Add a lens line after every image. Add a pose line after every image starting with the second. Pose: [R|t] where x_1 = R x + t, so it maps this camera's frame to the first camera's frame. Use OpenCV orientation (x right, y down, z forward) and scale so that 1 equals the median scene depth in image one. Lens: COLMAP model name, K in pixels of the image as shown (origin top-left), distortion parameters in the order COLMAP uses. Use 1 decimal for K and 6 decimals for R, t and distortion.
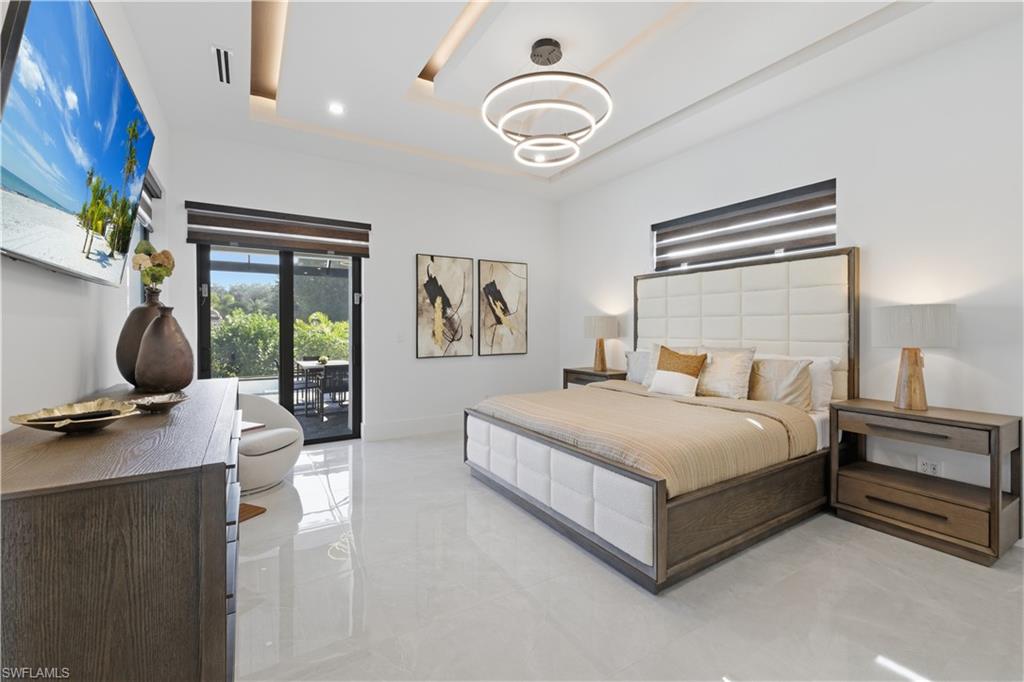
lens RADIAL K [[425.7, 0, 537.7], [0, 425.7, 331.8], [0, 0, 1]] dist [0.000429, 0.000033]
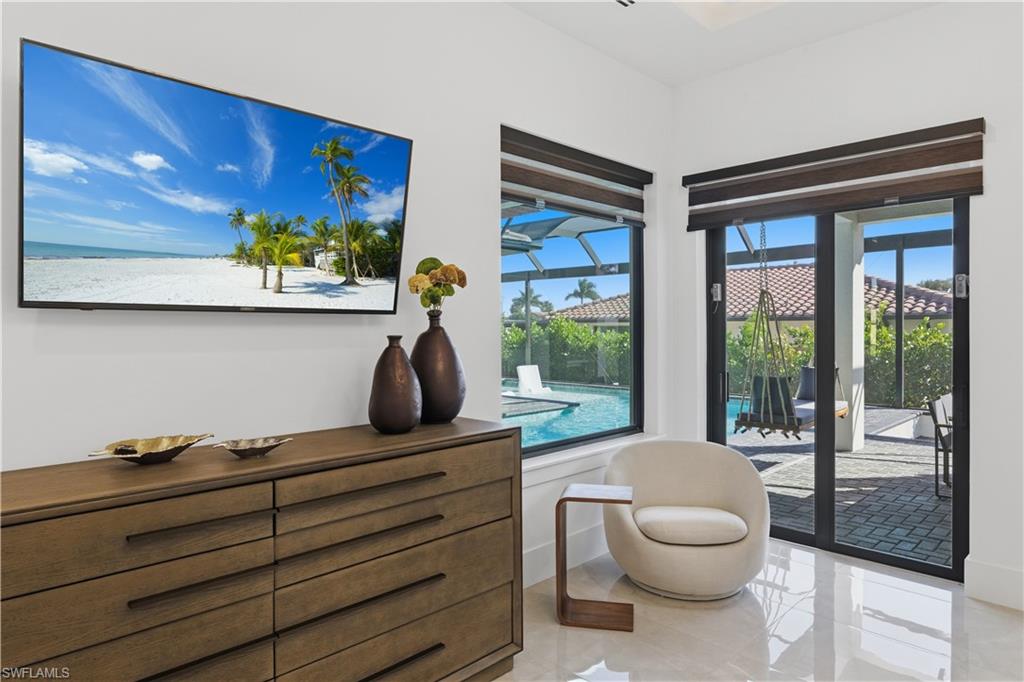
lens RADIAL K [[636.2, 0, 512.0], [0, 636.2, 341.0], [0, 0, 1]] dist [0.024405, -0.001692]
pose [[0.196540, 0.017135, -0.980346, 0.224323], [-0.007283, 0.999845, 0.016016, -0.032024], [0.980469, 0.003992, 0.196635, 0.478374]]
